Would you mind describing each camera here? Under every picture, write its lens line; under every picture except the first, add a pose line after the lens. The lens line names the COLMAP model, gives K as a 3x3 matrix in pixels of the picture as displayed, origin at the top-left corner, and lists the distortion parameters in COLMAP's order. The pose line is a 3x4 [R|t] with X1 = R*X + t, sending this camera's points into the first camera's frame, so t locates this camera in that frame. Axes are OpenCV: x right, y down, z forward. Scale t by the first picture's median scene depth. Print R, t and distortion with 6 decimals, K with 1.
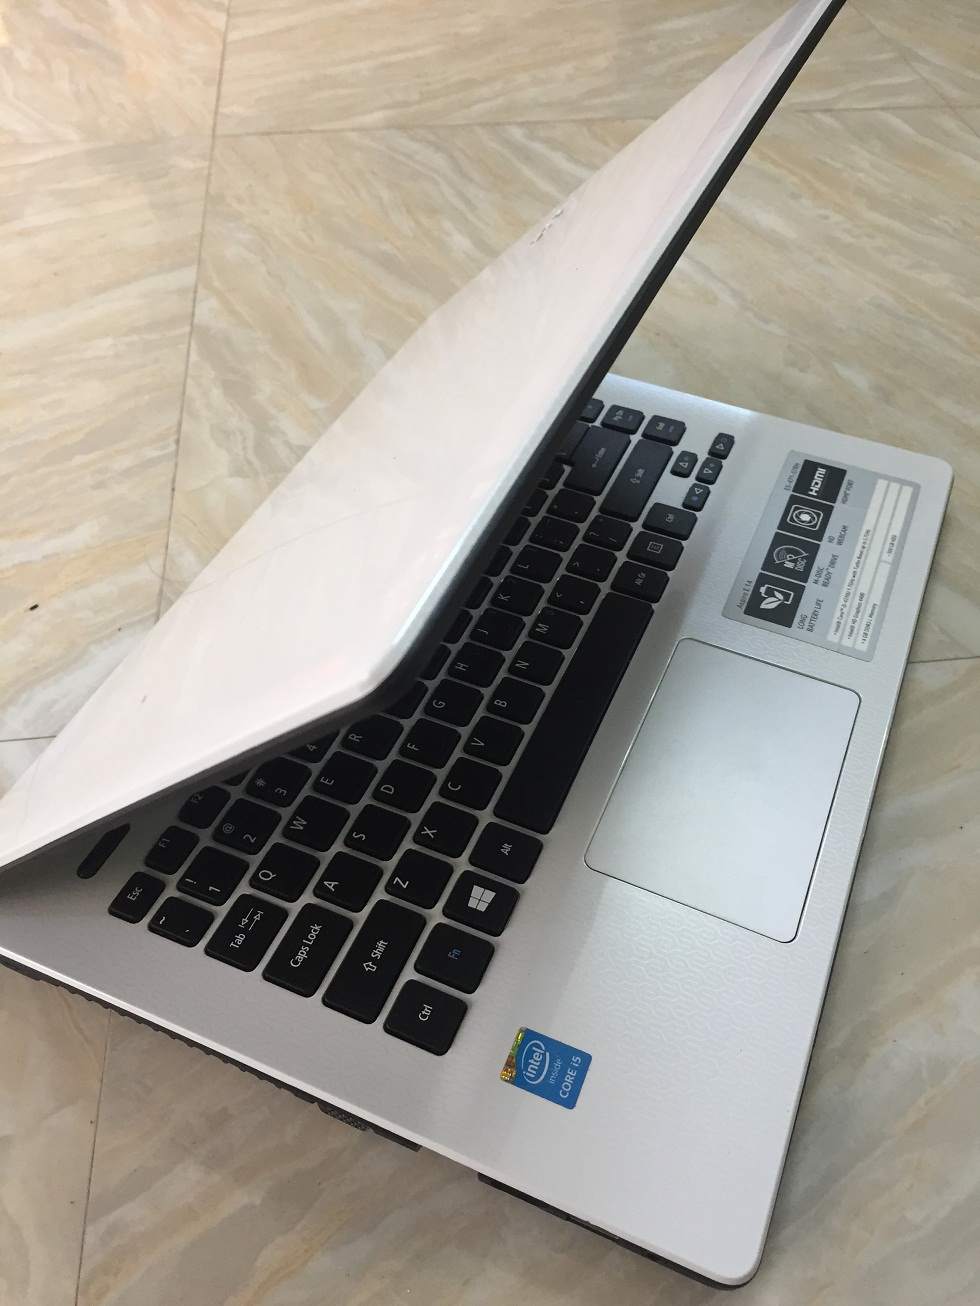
lens RADIAL K [[1152.8, 0, 490.0], [0, 1152.8, 653.0], [0, 0, 1]] dist [0.002443, 0.003213]
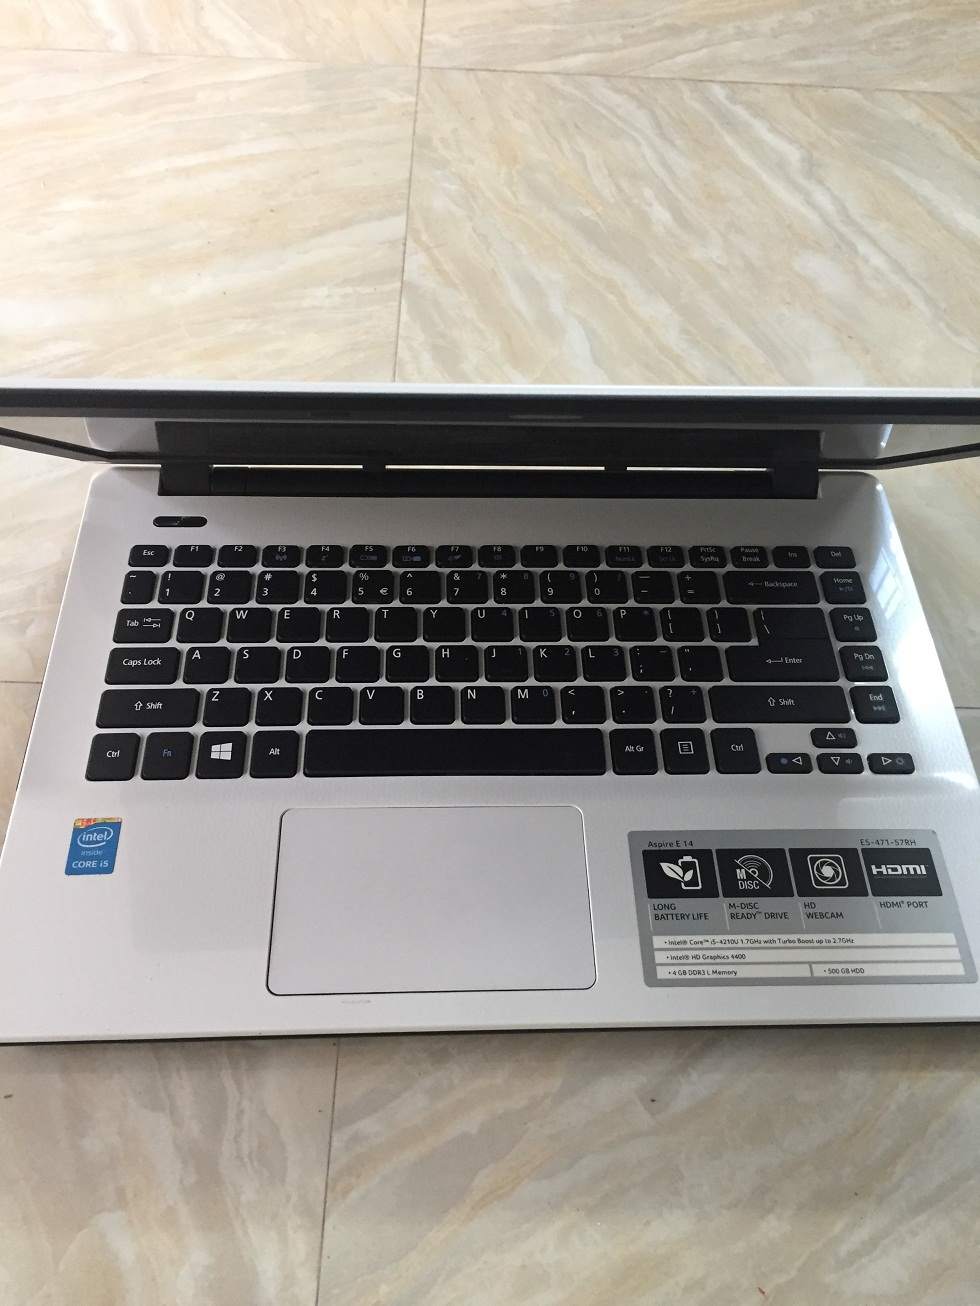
lens RADIAL K [[1109.3, 0, 490.0], [0, 1109.3, 653.0], [0, 0, 1]] dist [0.012797, 0.000882]
pose [[0.427642, 0.742455, -0.515639, 0.506019], [-0.687812, 0.637395, 0.347335, -0.360886], [0.586546, 0.206127, 0.783247, 0.173759]]
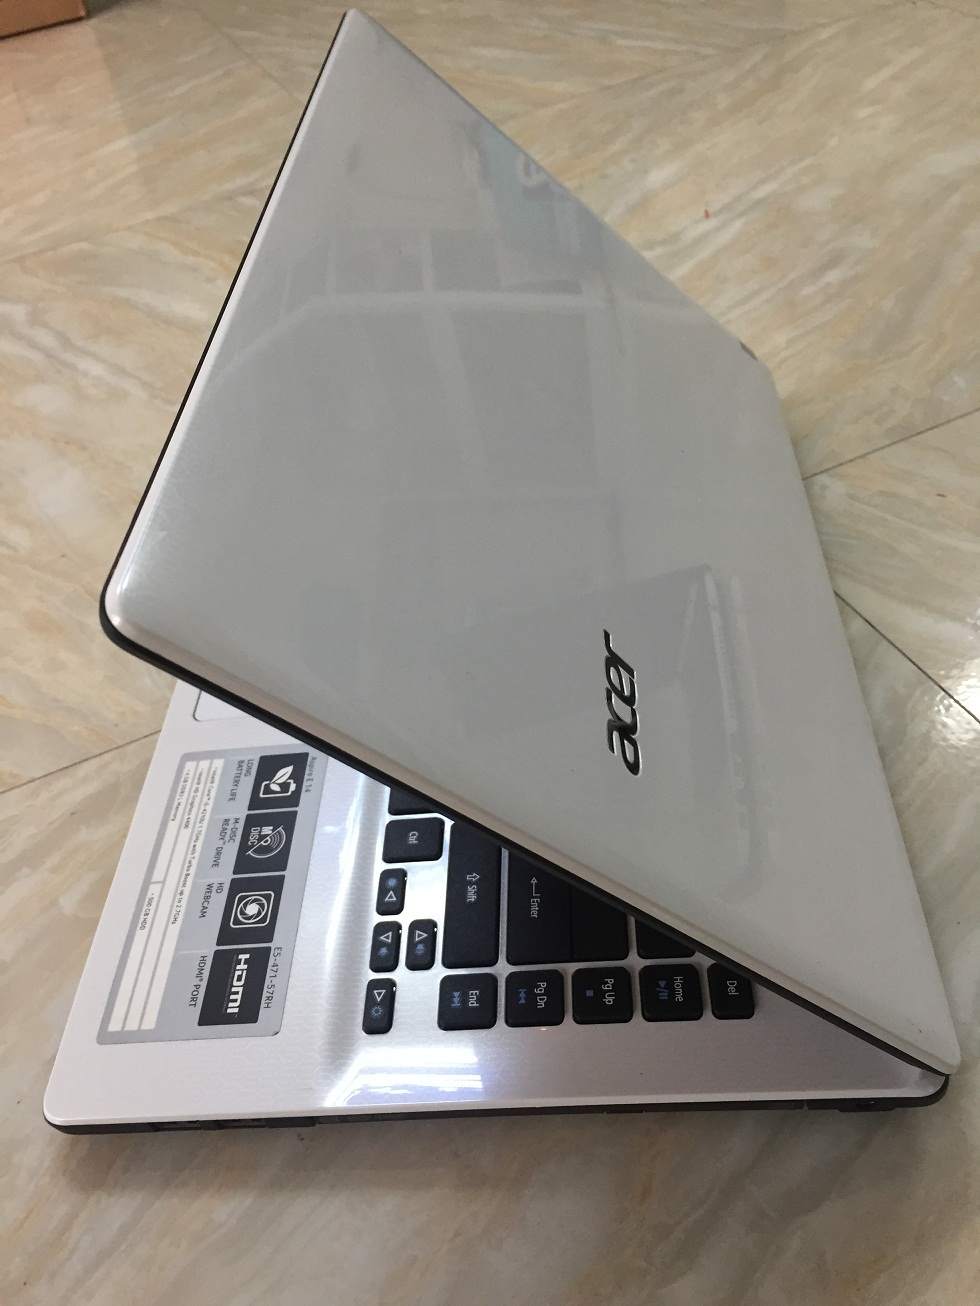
lens RADIAL K [[1152.8, 0, 490.0], [0, 1152.8, 653.0], [0, 0, 1]] dist [0.002443, 0.003213]
pose [[-0.924920, 0.327013, -0.193872, 0.234214], [-0.185371, 0.057290, 0.980997, -0.982974], [0.331905, 0.943282, 0.007630, 0.944656]]
